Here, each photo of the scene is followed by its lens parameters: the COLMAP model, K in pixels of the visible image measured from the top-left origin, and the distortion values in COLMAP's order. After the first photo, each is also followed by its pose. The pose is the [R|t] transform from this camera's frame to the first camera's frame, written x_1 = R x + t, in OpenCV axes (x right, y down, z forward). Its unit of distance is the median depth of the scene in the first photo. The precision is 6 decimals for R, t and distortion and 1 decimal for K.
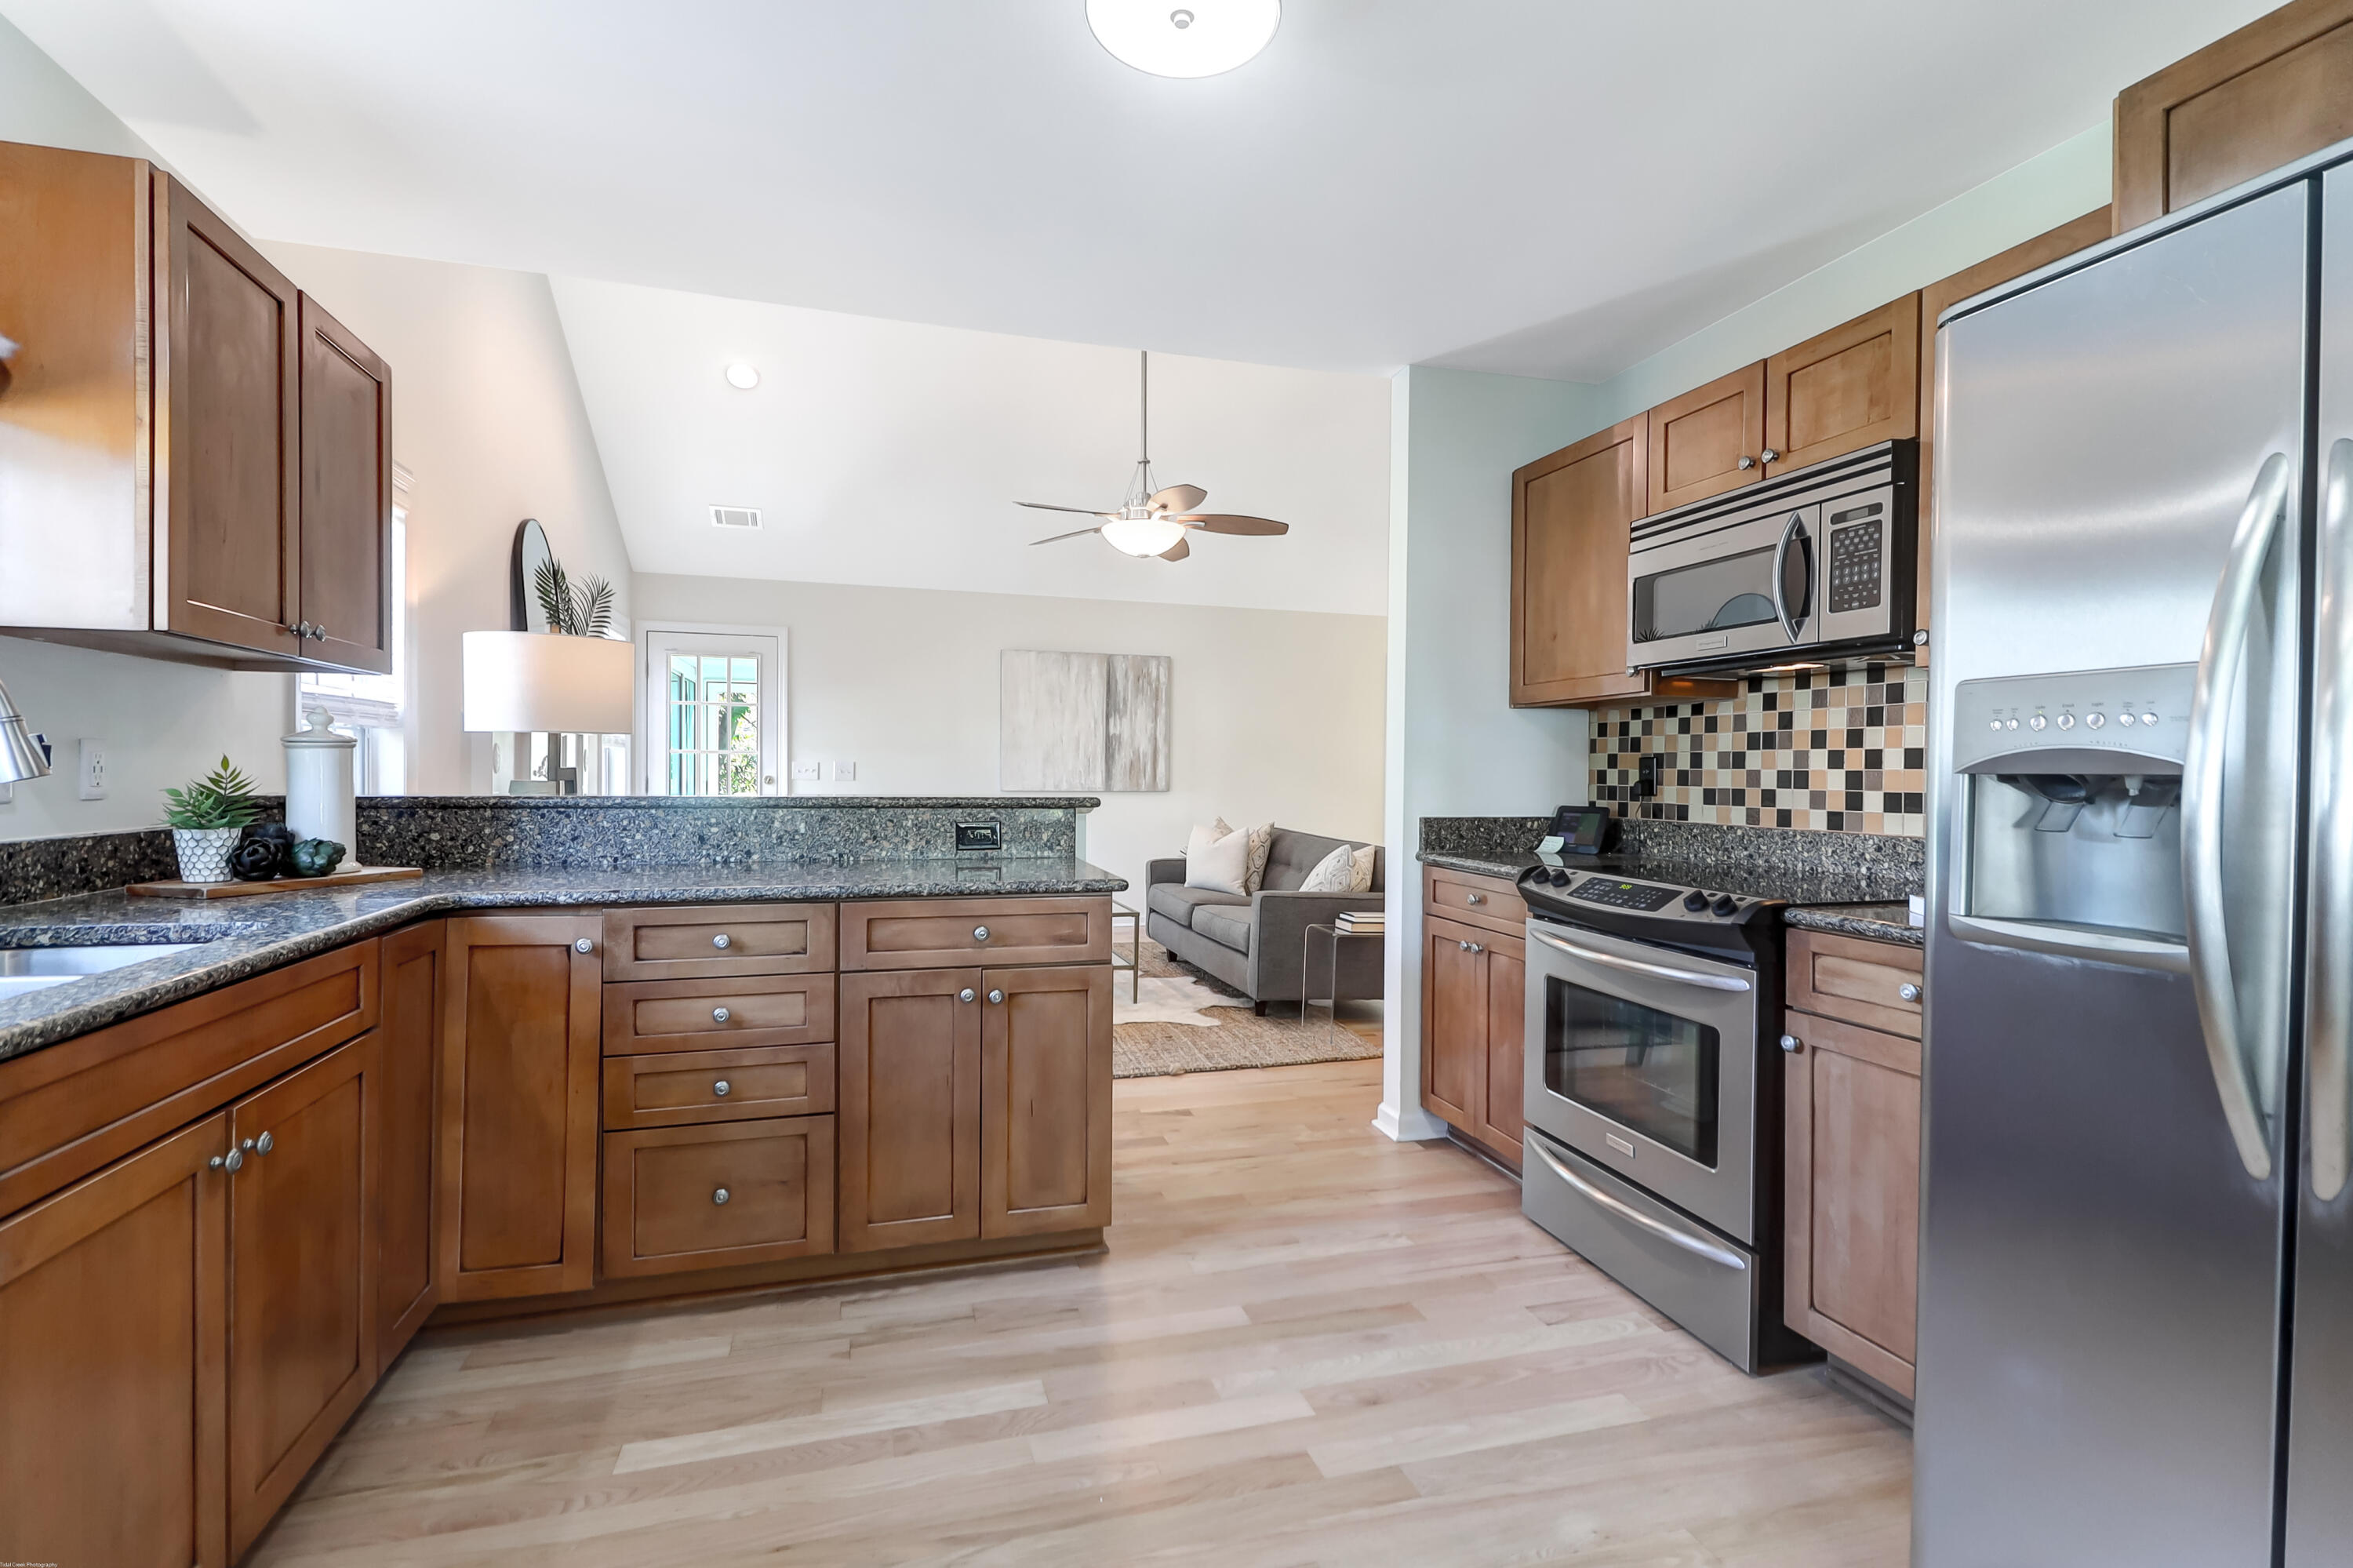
lens RADIAL K [[1079.3, 0, 1175.6], [0, 1079.3, 785.1], [0, 0, 1]] dist [0.016089, -0.007959]
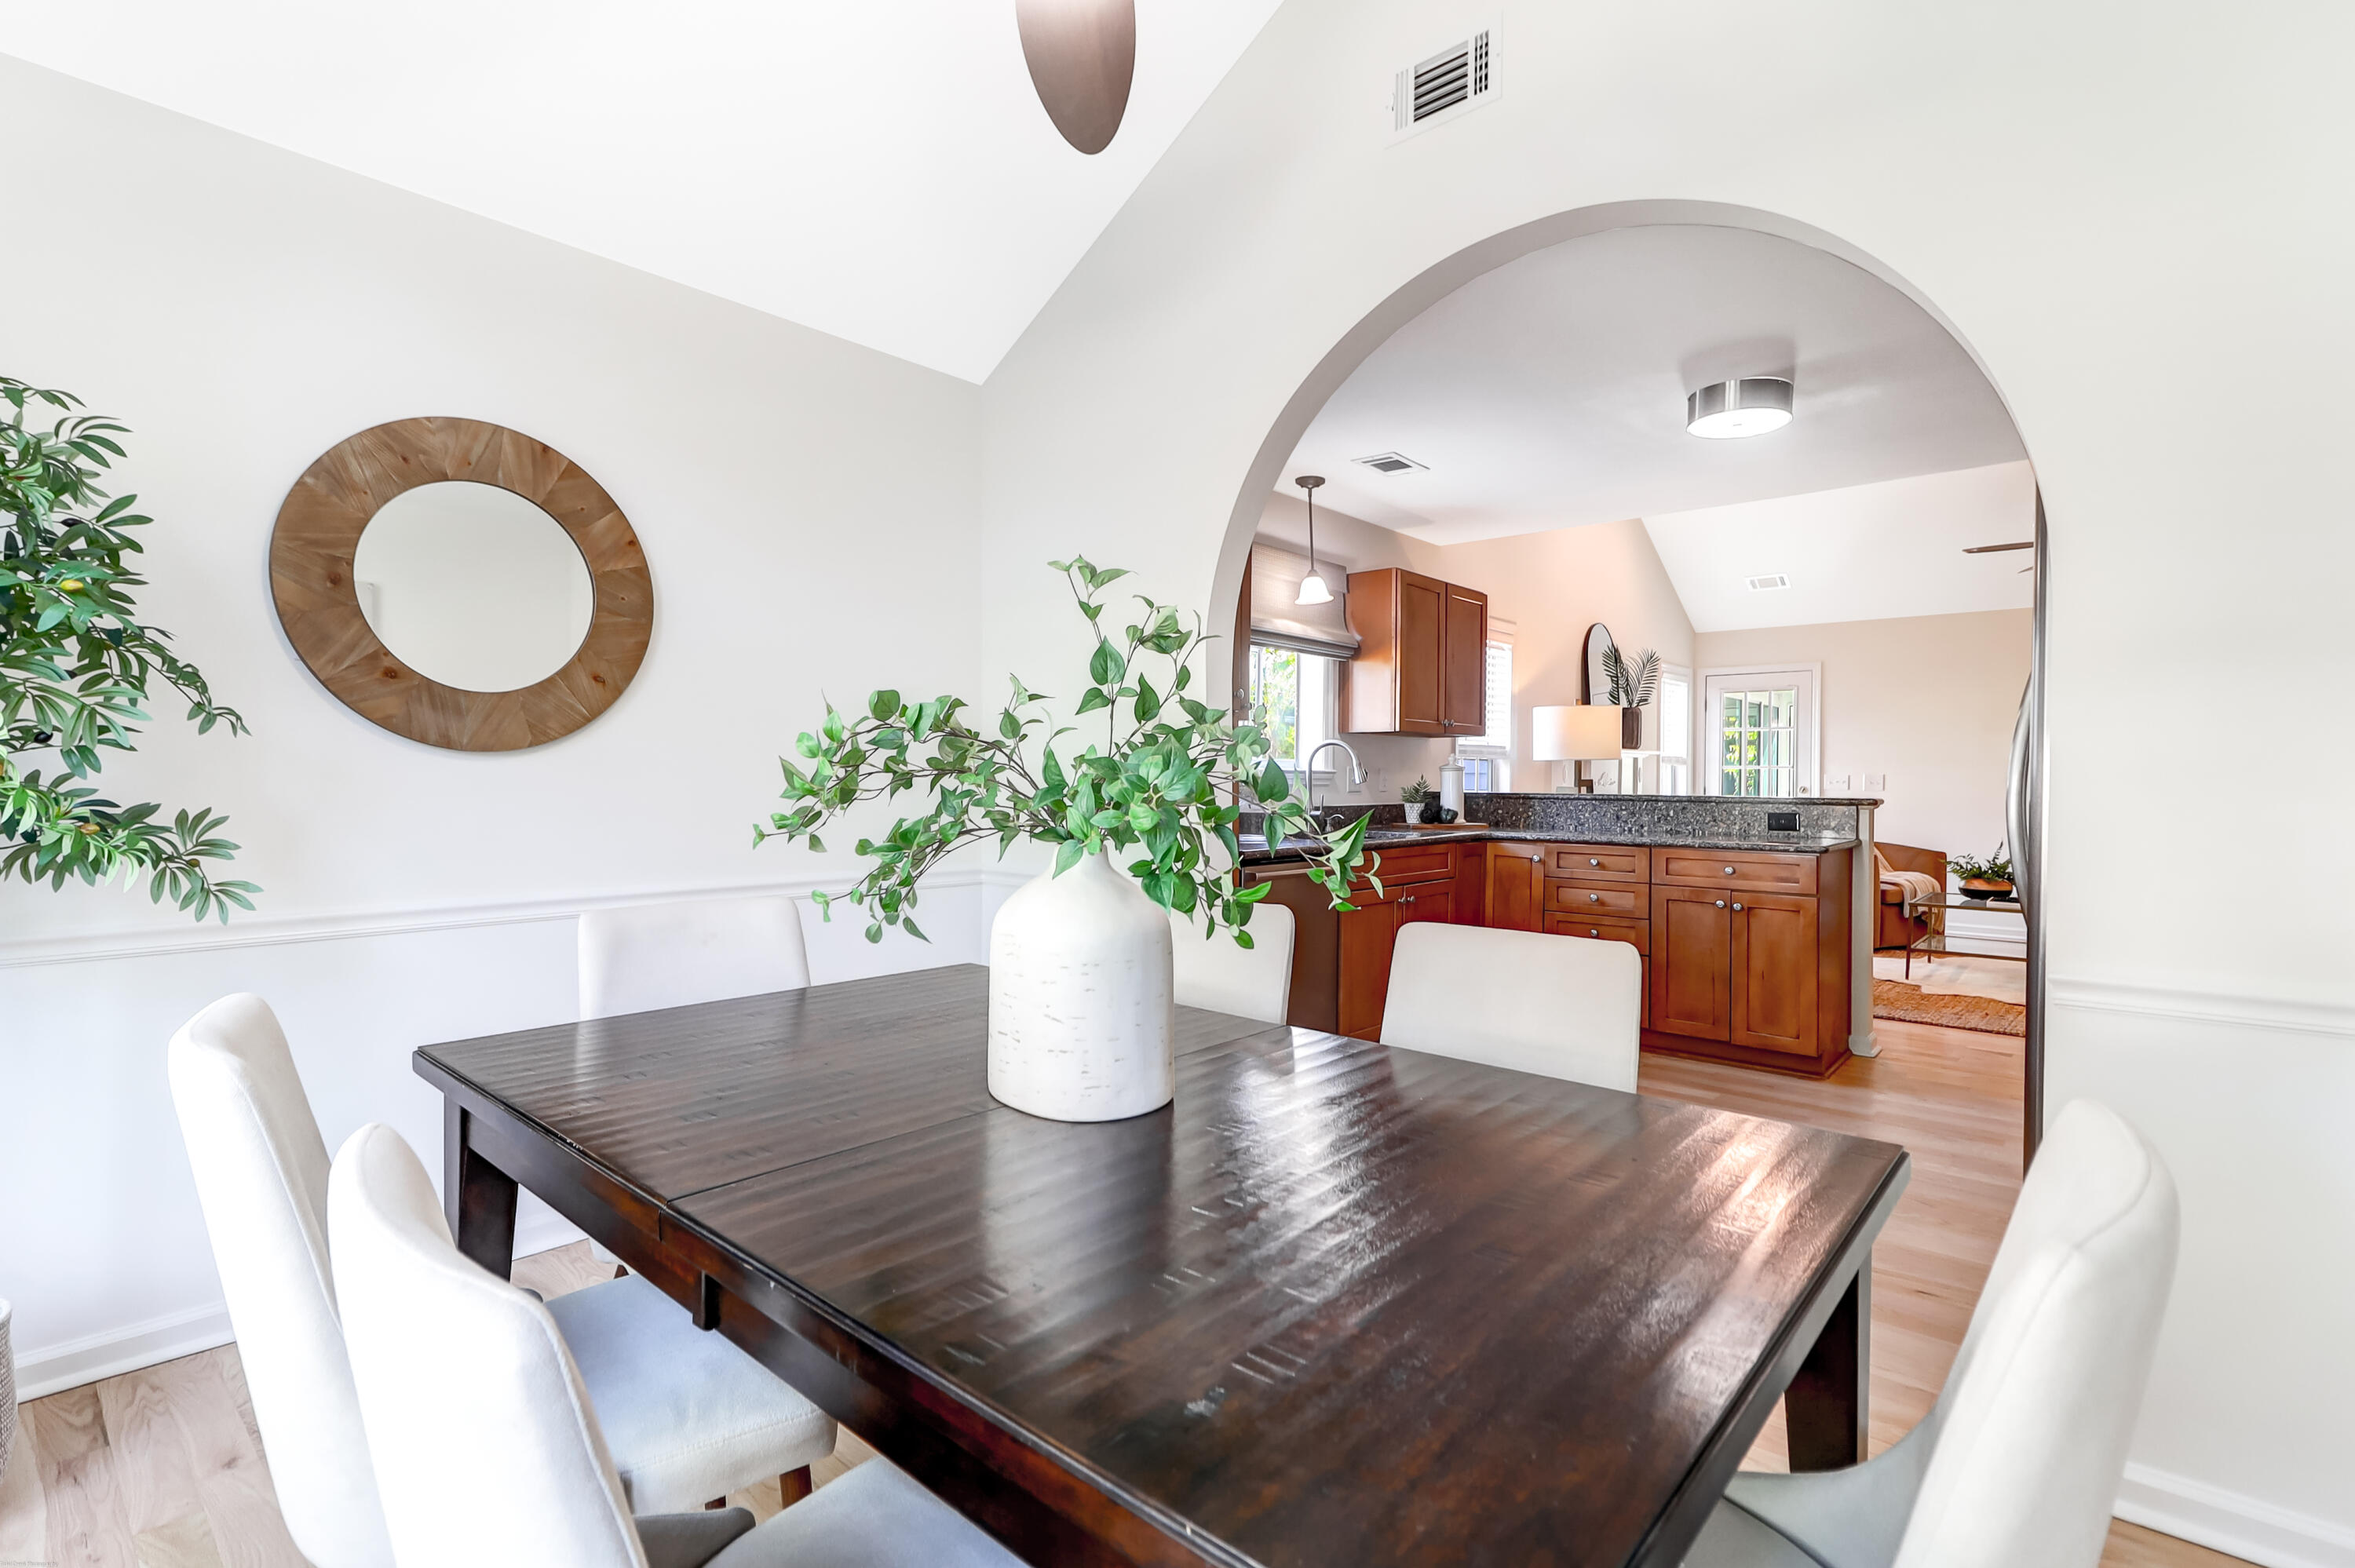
lens RADIAL K [[1080.0, 0, 1168.4], [0, 1080.0, 788.1], [0, 0, 1]] dist [0.016089, -0.007959]
pose [[0.527714, 0.005322, -0.849405, 0.833649], [-0.012618, 0.999919, -0.001574, 0.014197], [0.849328, 0.011549, 0.527739, -0.722734]]
